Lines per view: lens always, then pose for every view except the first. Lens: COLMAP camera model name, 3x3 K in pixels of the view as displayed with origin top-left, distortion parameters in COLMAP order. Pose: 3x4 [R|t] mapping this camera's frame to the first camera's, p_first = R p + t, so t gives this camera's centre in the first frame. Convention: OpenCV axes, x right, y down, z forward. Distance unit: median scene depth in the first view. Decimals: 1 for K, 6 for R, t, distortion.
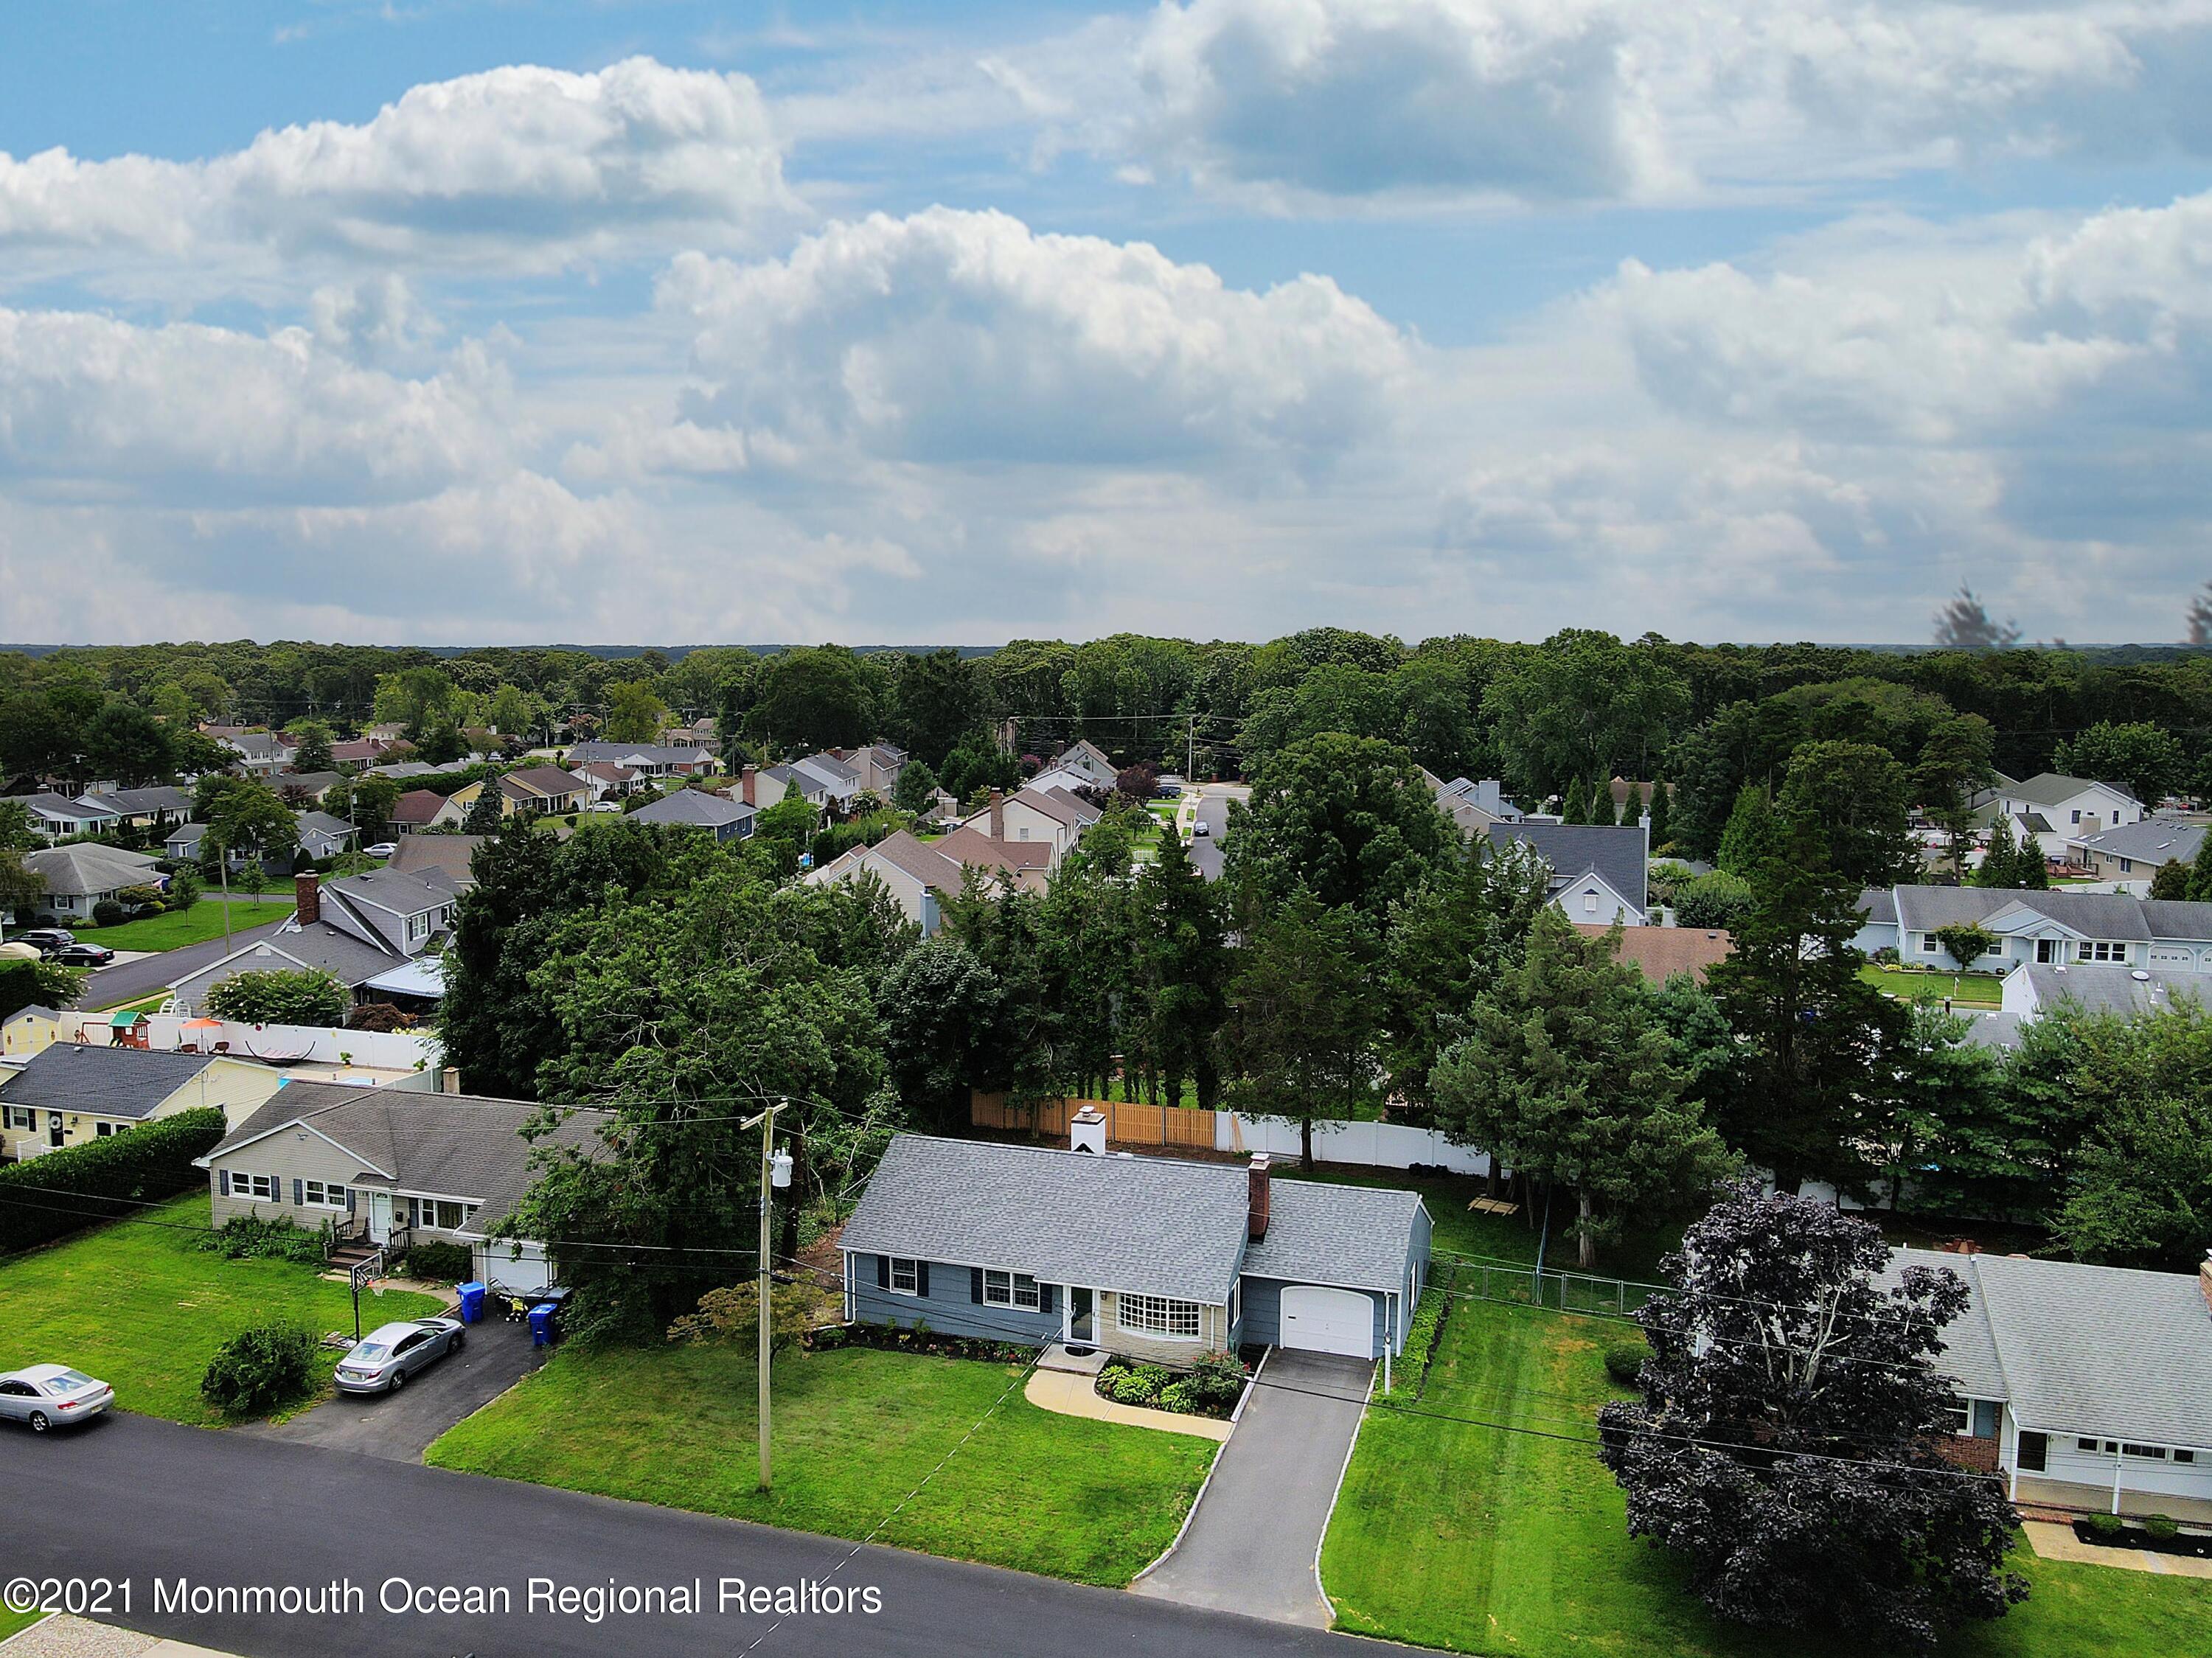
lens RADIAL K [[1617.1, 0, 1103.5], [0, 1617.1, 830.6], [0, 0, 1]] dist [0.001960, 0.028810]
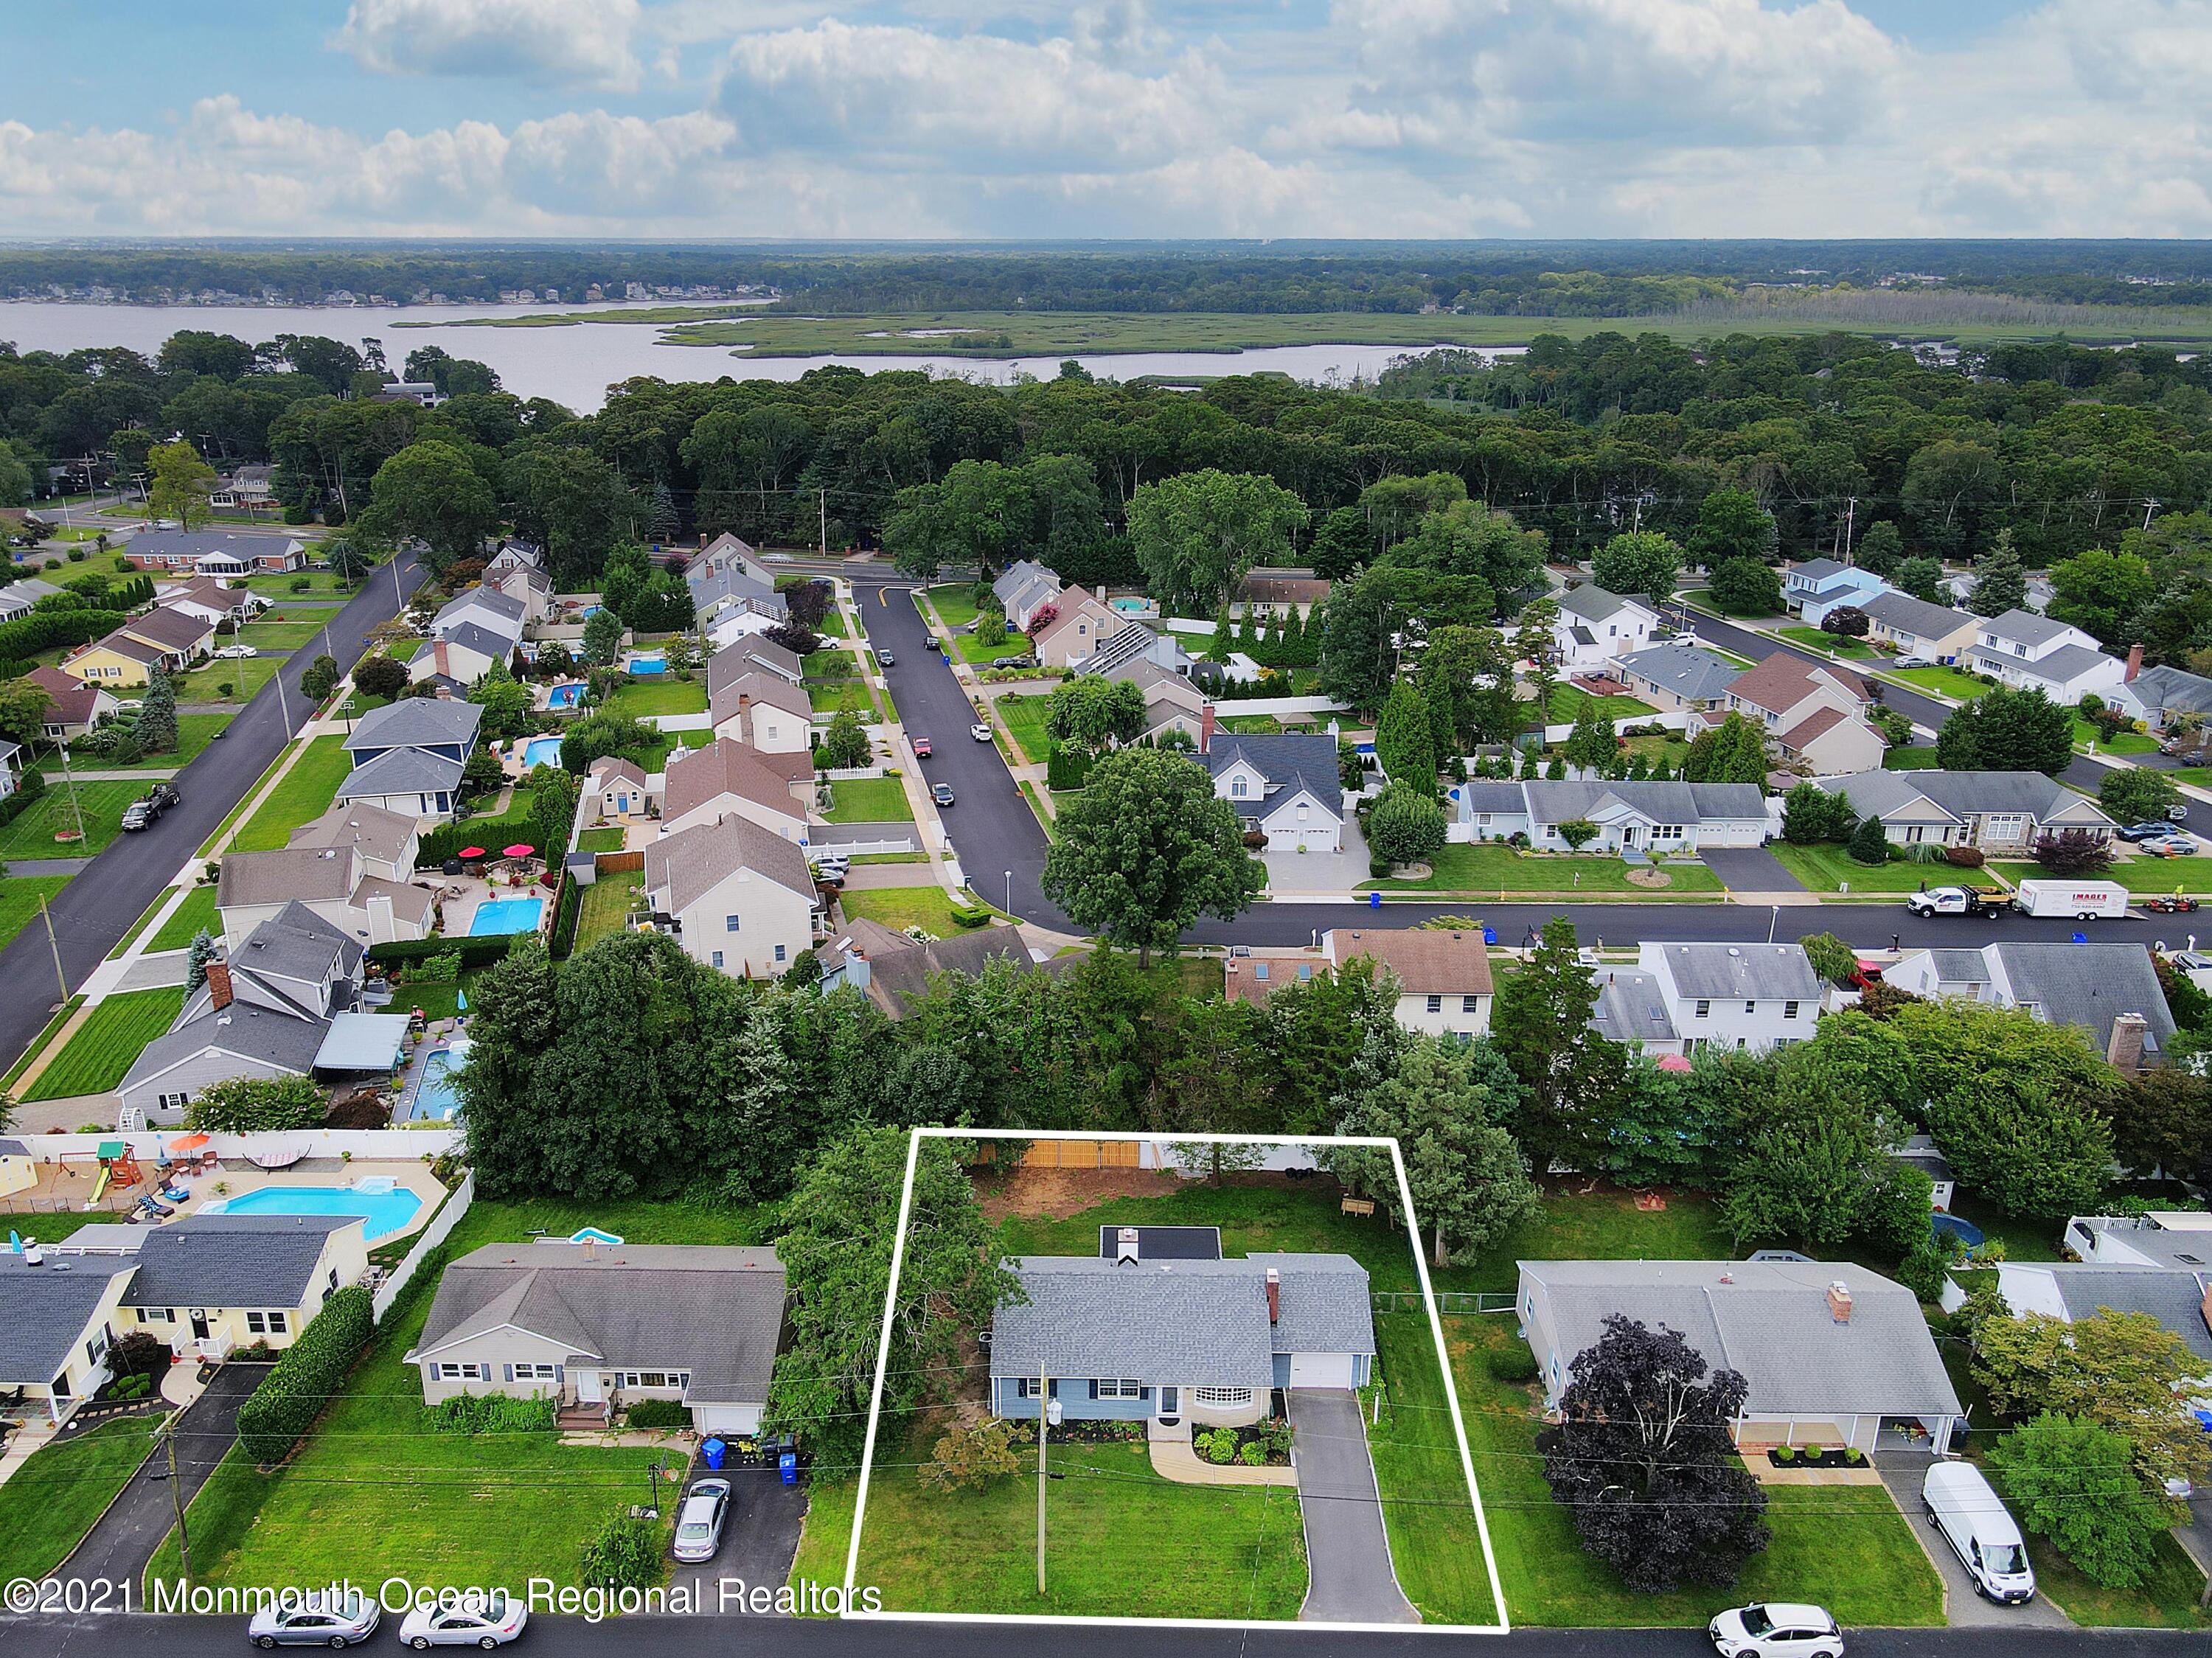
lens RADIAL K [[1617.1, 0, 1103.5], [0, 1617.1, 830.6], [0, 0, 1]] dist [0.001960, 0.028810]
pose [[0.958325, -0.091178, 0.270740, -0.390275], [0.028366, 0.973386, 0.227408, -0.499119], [-0.284269, -0.210251, 0.935407, -0.232930]]
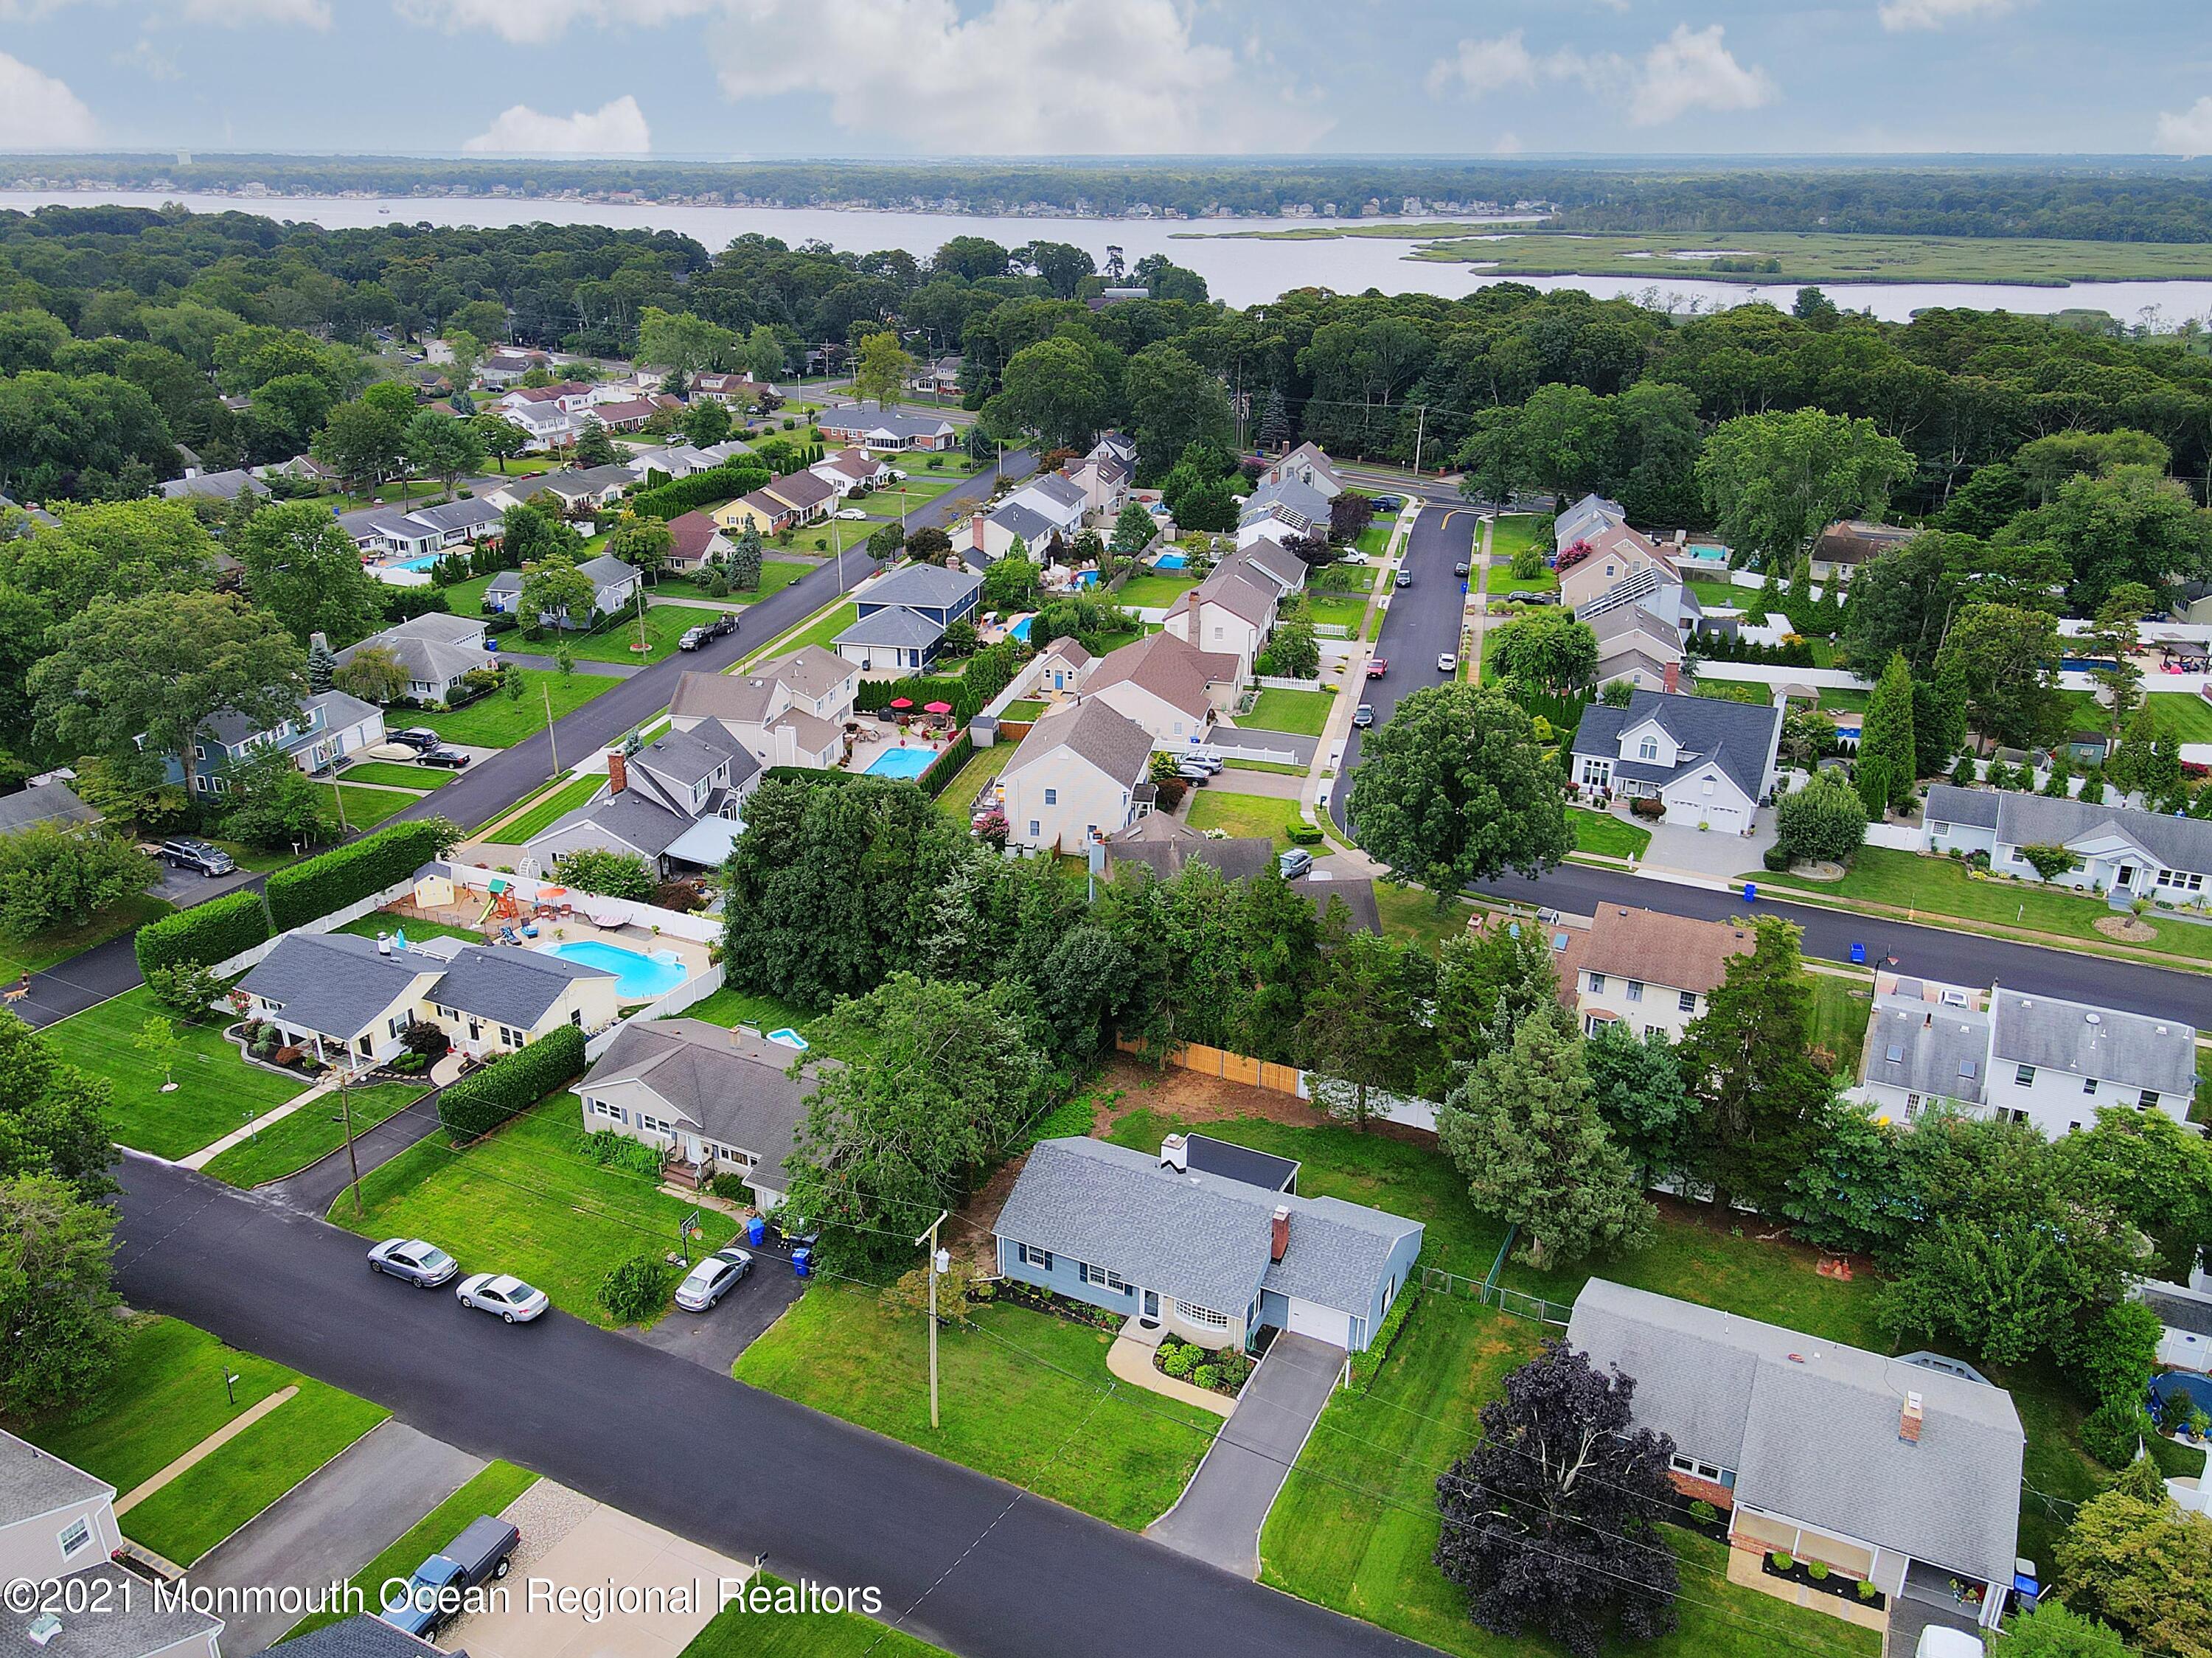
lens RADIAL K [[1630.7, 0, 1106.0], [0, 1630.7, 829.0], [0, 0, 1]] dist [-0.001582, 0.011386]
pose [[0.987858, 0.067062, -0.140139, 0.115886], [-0.027329, 0.962982, 0.268175, -0.476004], [0.152936, -0.261089, 0.953123, -0.289996]]
